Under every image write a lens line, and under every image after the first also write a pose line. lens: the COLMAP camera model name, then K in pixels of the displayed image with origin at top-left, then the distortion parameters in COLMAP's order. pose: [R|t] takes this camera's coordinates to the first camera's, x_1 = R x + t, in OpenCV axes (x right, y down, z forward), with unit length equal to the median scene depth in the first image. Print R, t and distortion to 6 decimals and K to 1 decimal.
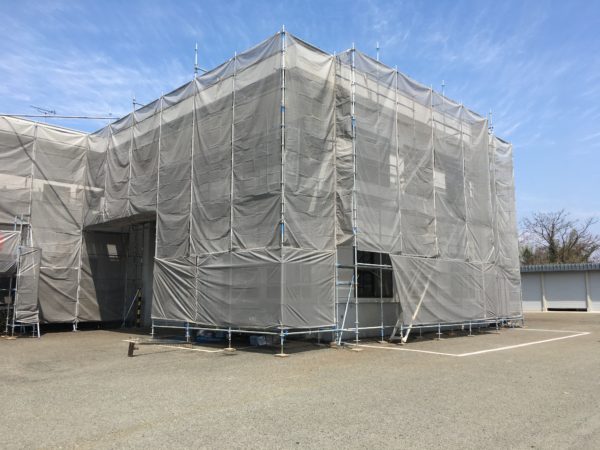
lens RADIAL K [[502.0, 0, 300.0], [0, 502.0, 225.0], [0, 0, 1]] dist [0.054170, -0.007103]
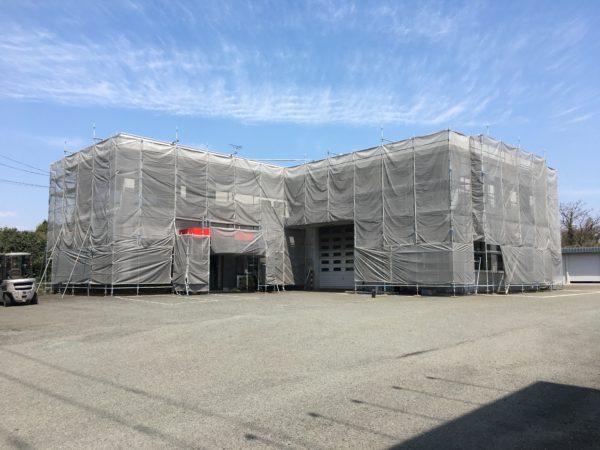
lens RADIAL K [[502.0, 0, 300.0], [0, 502.0, 225.0], [0, 0, 1]] dist [0.054170, -0.007103]
pose [[0.999930, -0.002174, -0.011666, -0.441058], [0.002626, 0.999240, 0.038880, -0.075263], [0.011573, -0.038908, 0.999176, -0.706237]]
